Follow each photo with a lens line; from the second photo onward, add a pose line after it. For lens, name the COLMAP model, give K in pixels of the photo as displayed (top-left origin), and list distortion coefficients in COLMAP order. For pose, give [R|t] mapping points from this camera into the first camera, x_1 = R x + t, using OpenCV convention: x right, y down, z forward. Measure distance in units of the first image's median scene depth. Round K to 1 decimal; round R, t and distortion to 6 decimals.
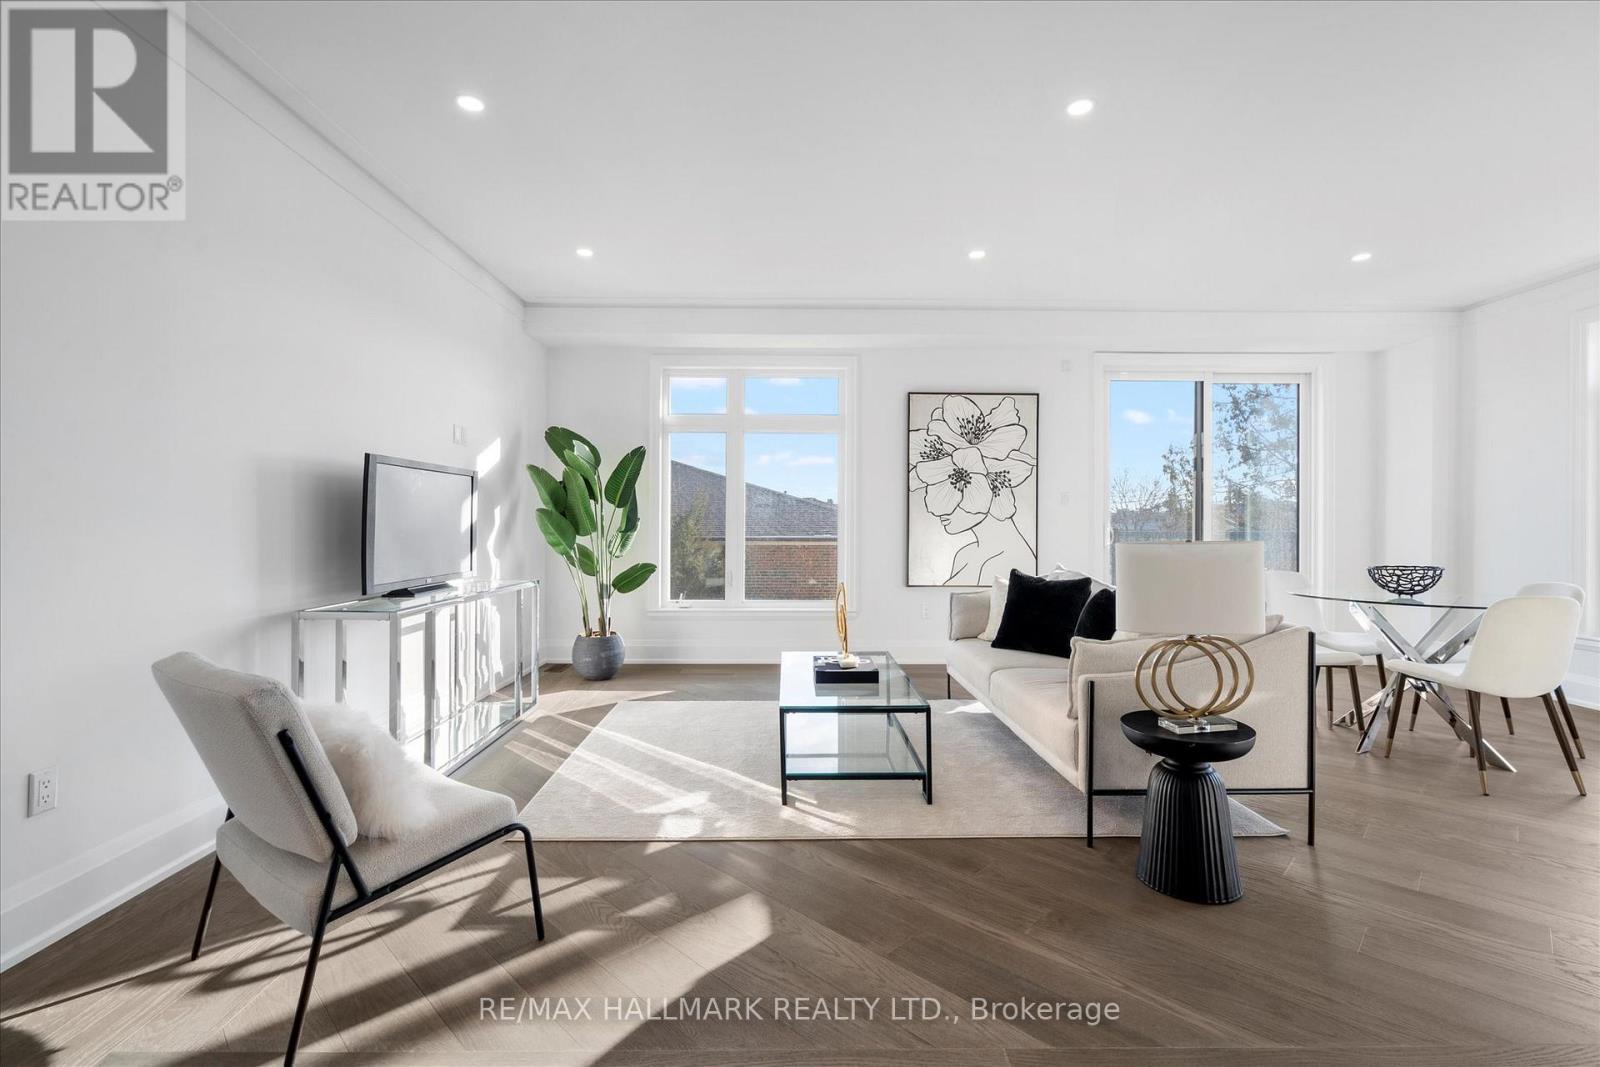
lens RADIAL K [[720.0, 0, 794.8], [0, 720.0, 528.0], [0, 0, 1]] dist [-0.001116, -0.000222]
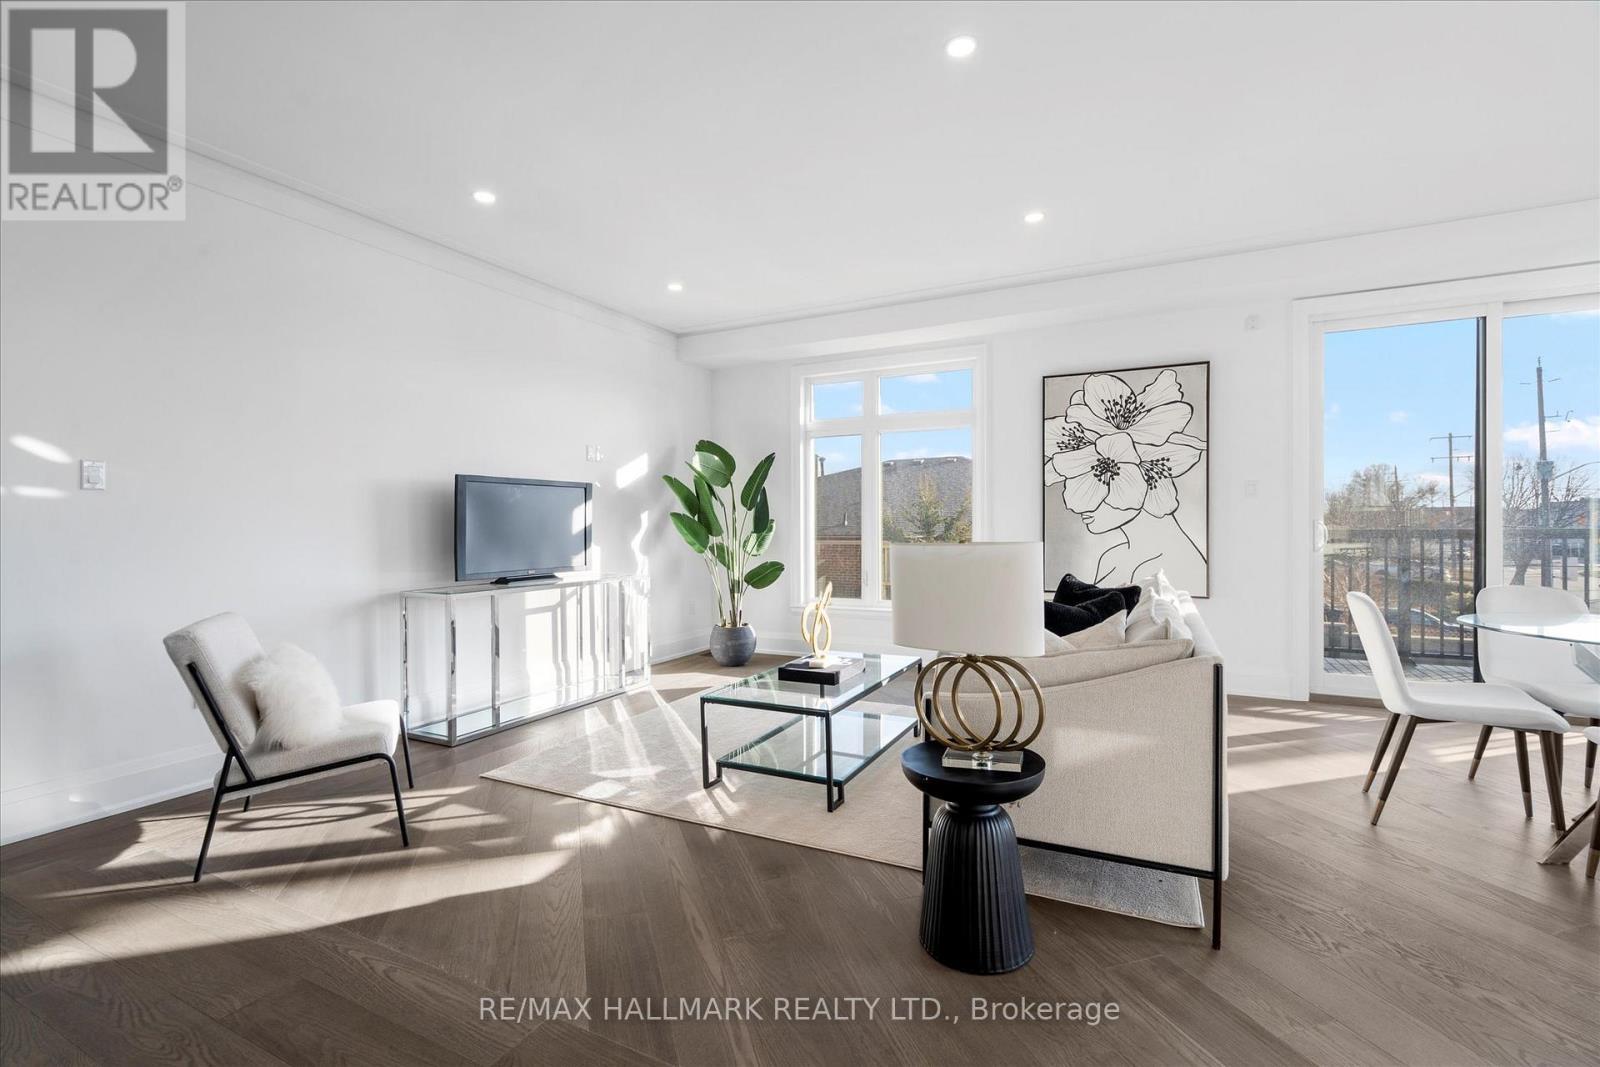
lens RADIAL K [[718.4, 0, 800.3], [0, 718.4, 532.6], [0, 0, 1]] dist [-0.000084, 0.000422]
pose [[0.886249, -0.003617, -0.463195, 0.336171], [0.006641, 0.999966, 0.004897, 0.000472], [0.463162, -0.007416, 0.886243, 0.068168]]
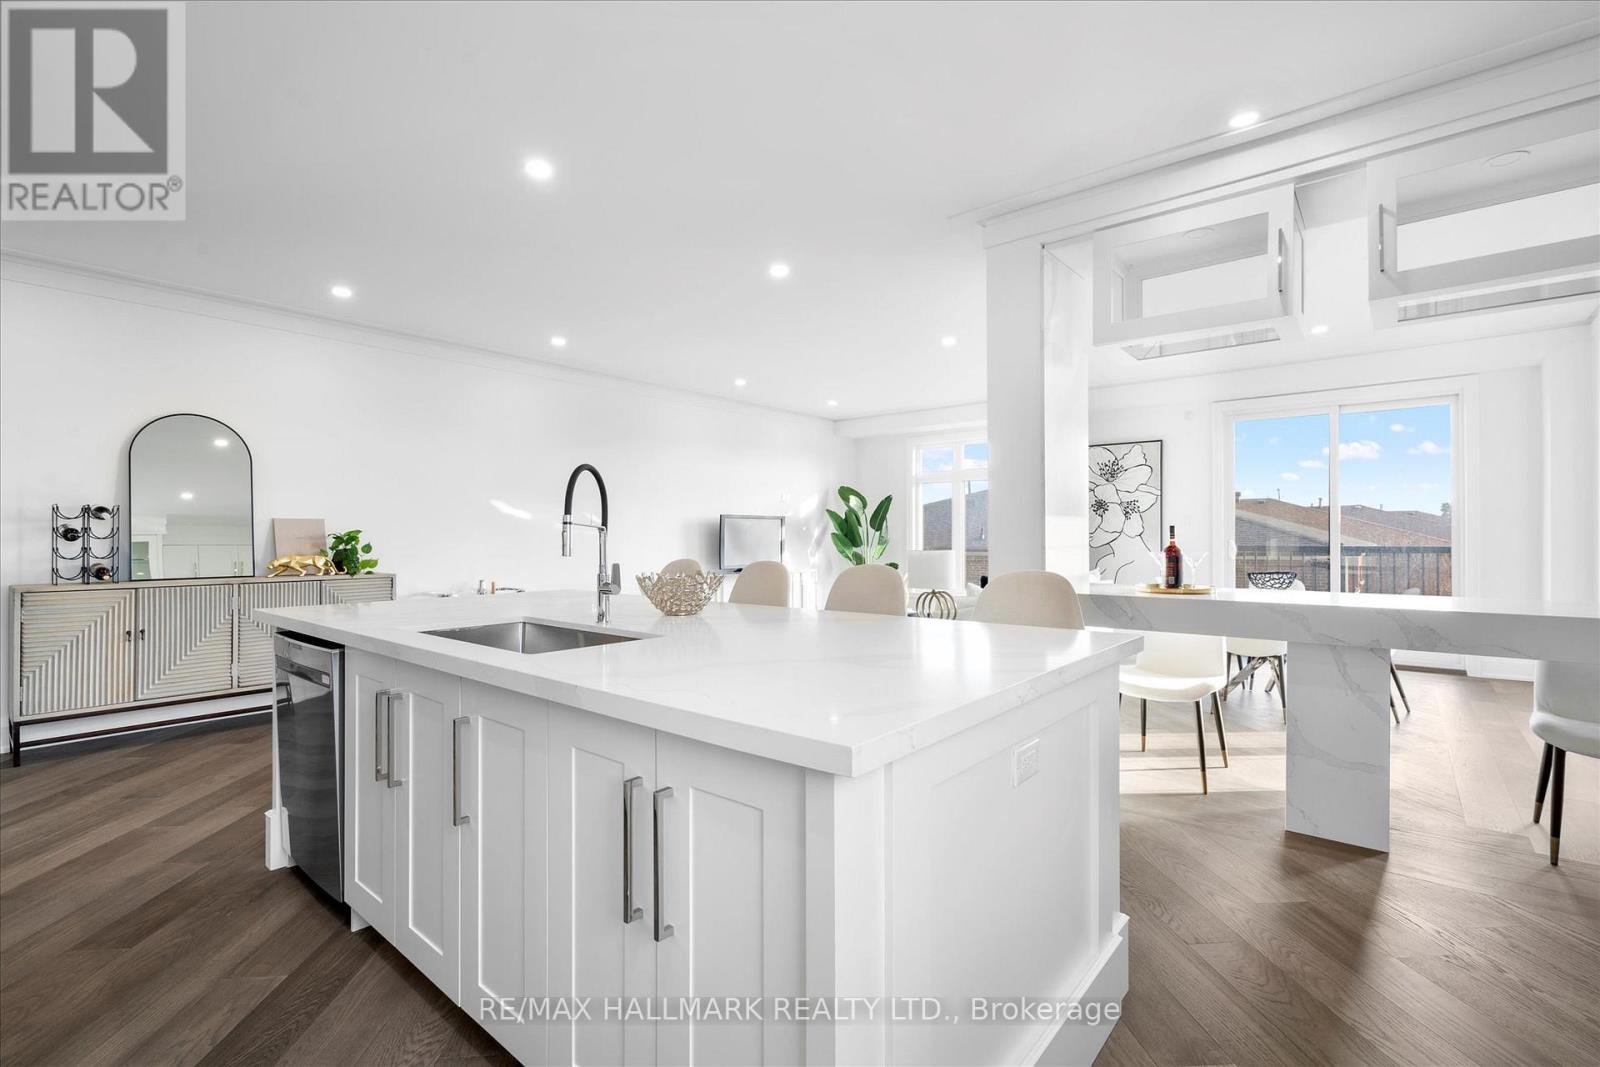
lens RADIAL K [[718.4, 0, 800.3], [0, 718.4, 532.6], [0, 0, 1]] dist [-0.000084, 0.000422]
pose [[0.758703, -0.008411, -0.651383, 0.759258], [0.001155, 0.999932, -0.011566, -0.005396], [0.651436, 0.008023, 0.758661, -0.452273]]
